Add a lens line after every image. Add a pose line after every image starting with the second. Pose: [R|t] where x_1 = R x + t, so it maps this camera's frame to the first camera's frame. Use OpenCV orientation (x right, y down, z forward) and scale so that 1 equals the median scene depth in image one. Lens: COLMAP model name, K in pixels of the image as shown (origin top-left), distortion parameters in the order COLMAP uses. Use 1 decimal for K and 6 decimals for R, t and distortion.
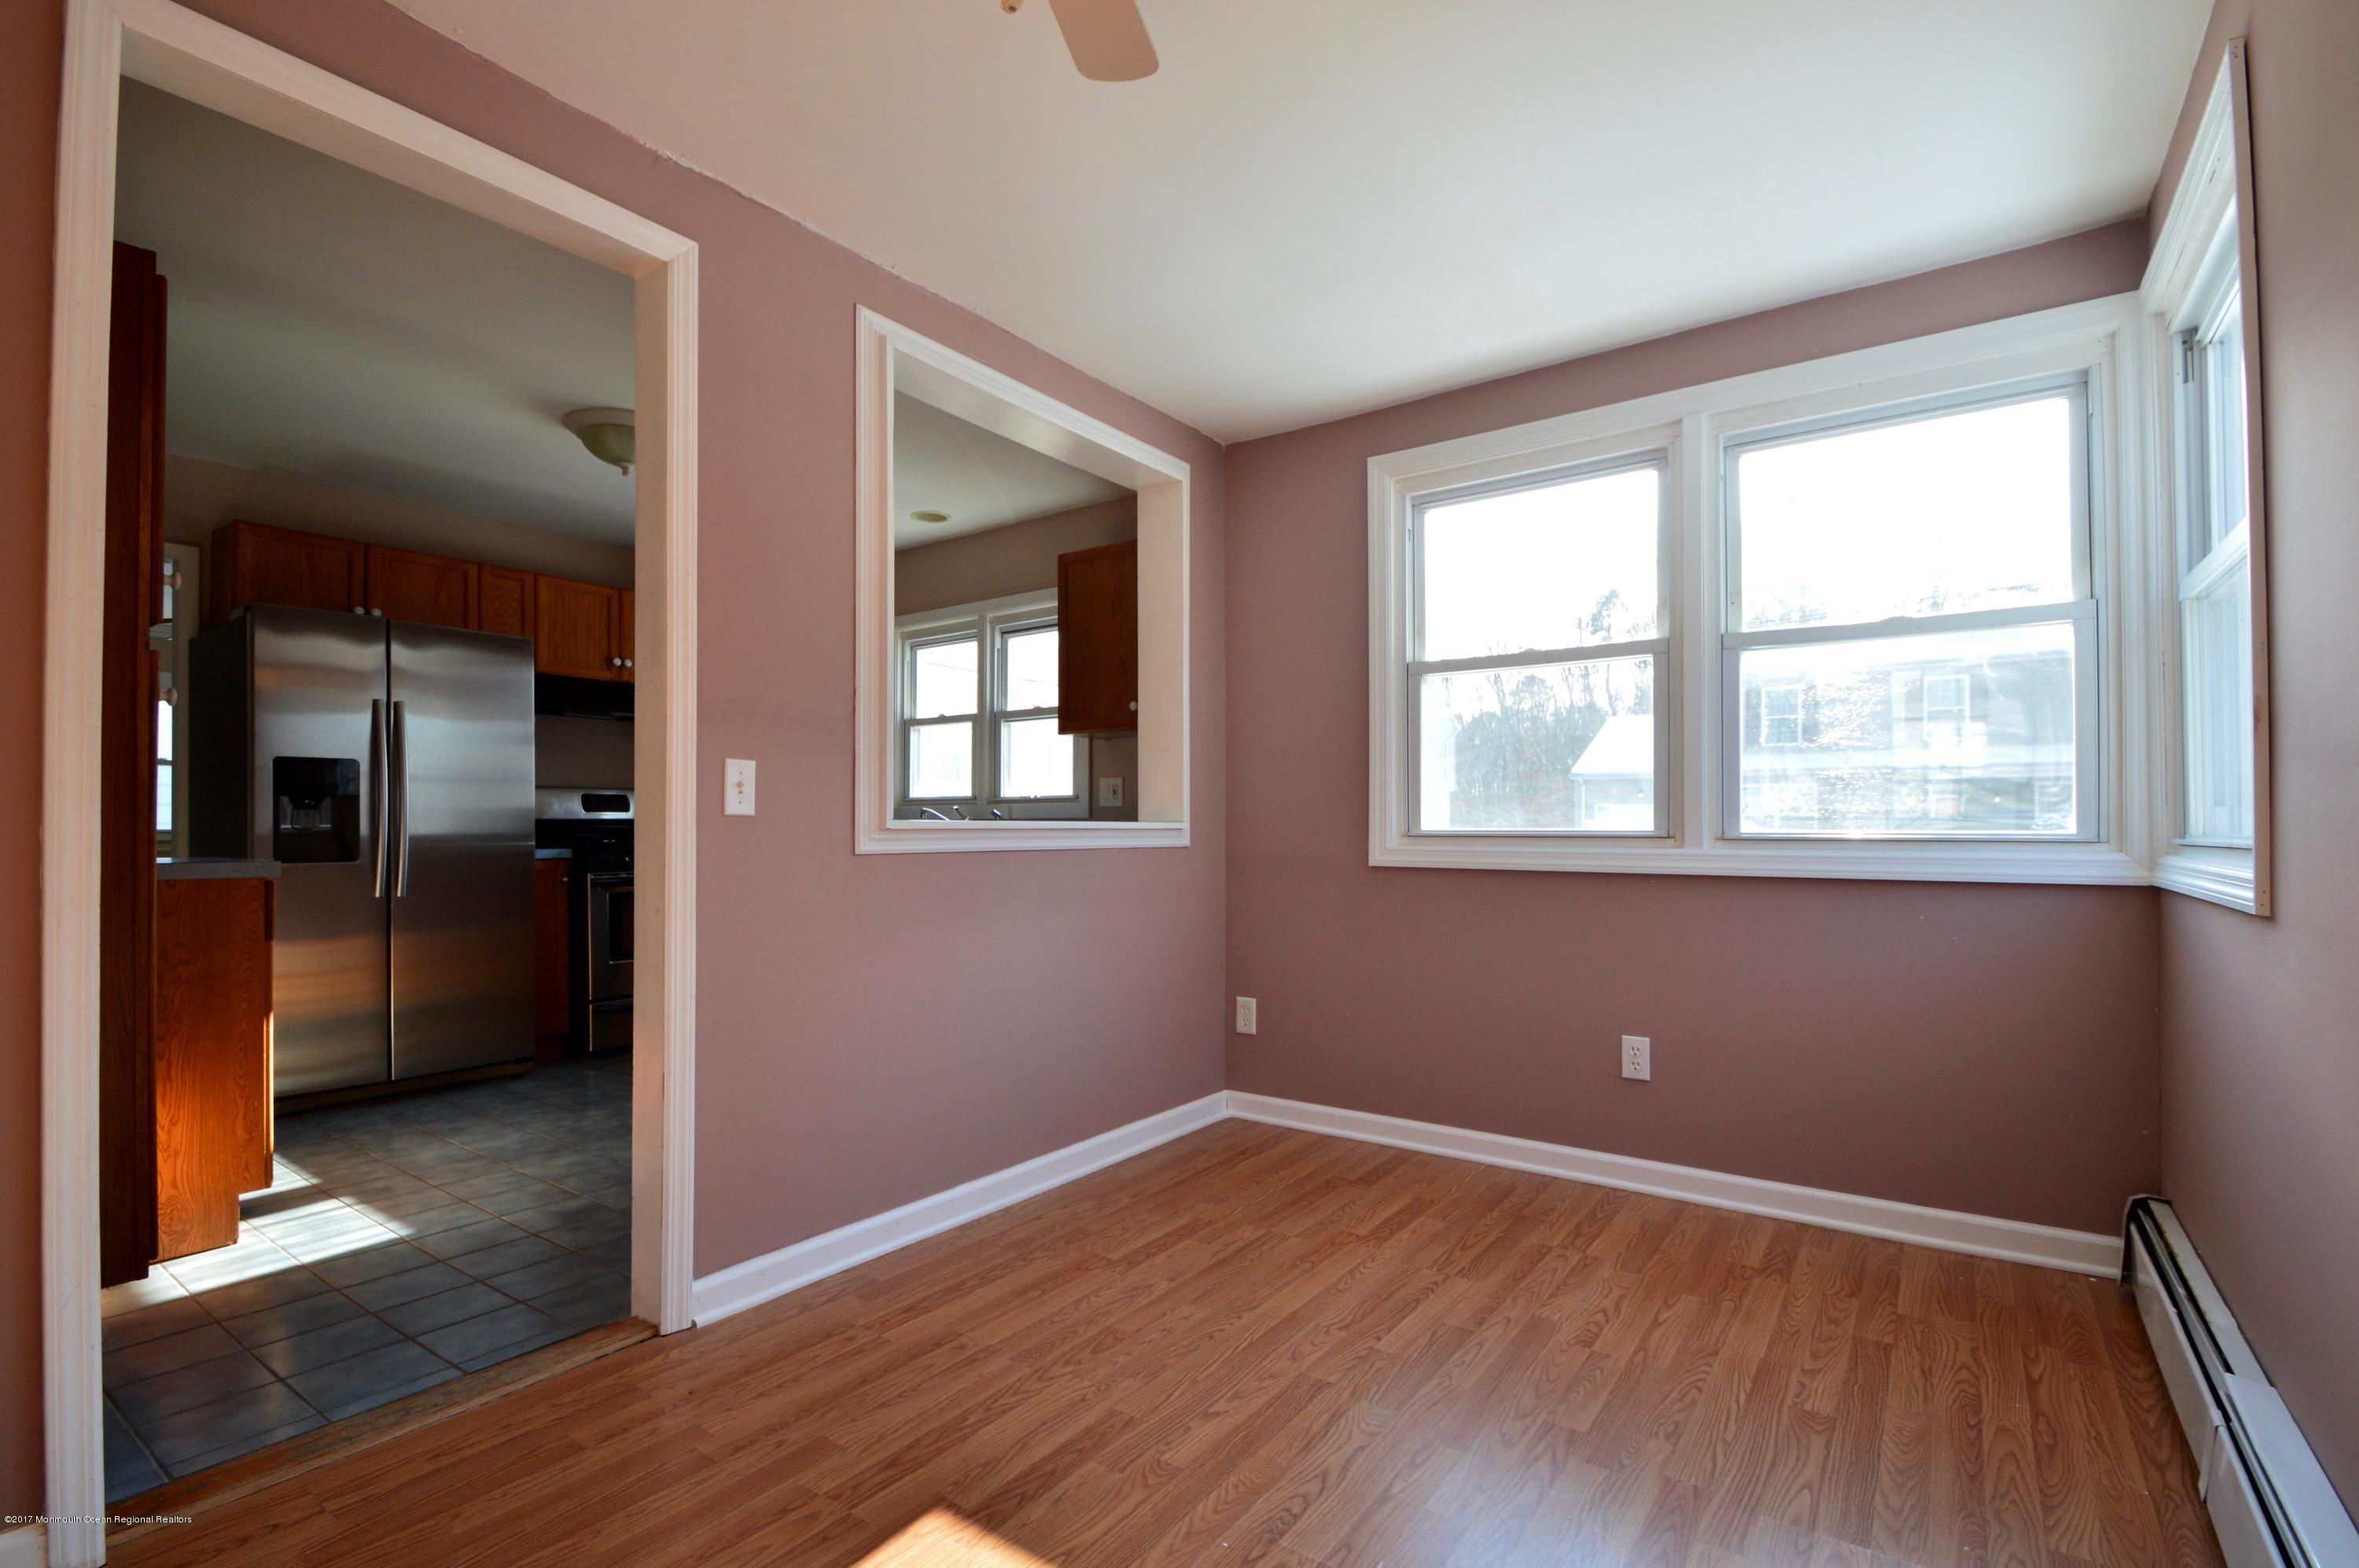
lens RADIAL K [[1081.3, 0, 1172.2], [0, 1081.3, 809.5], [0, 0, 1]] dist [-0.002818, -0.010824]
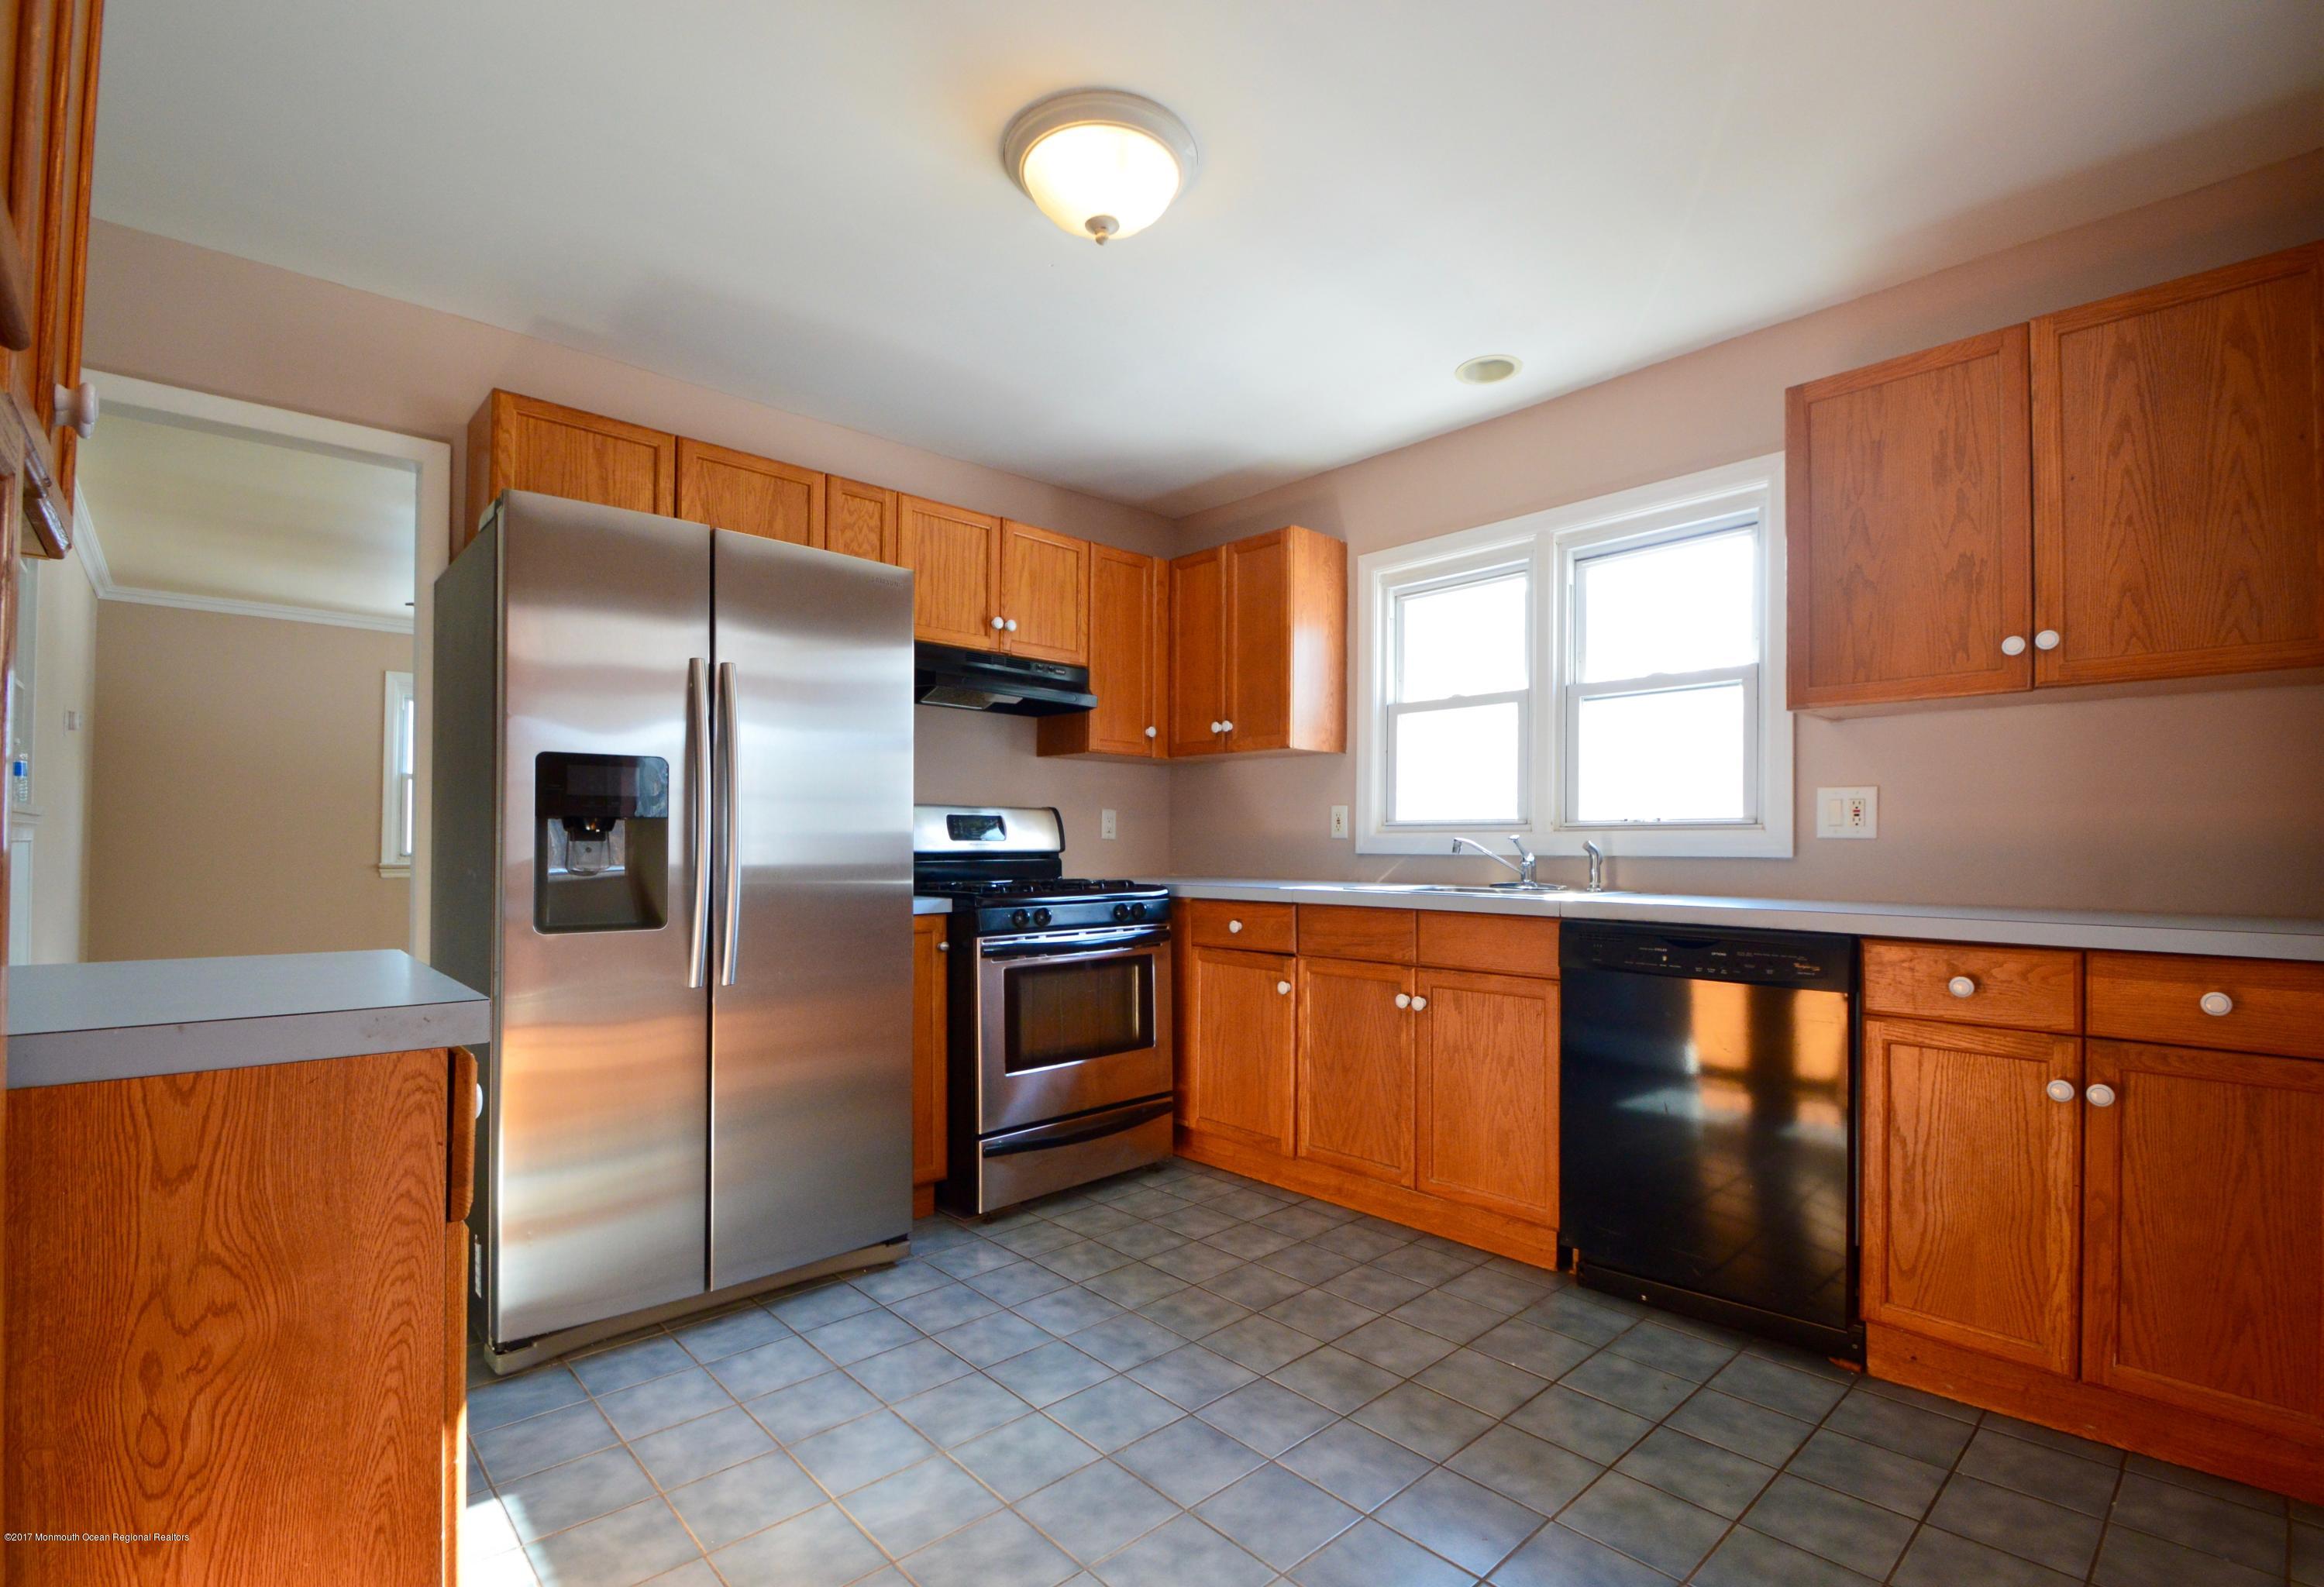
lens RADIAL K [[1058.2, 0, 1163.5], [0, 1058.2, 812.4], [0, 0, 1]] dist [-0.002712, -0.000053]
pose [[0.980301, 0.001087, -0.197508, -0.389612], [-0.003937, 0.999894, -0.014037, -0.009439], [0.197472, 0.014538, 0.980201, 0.504570]]
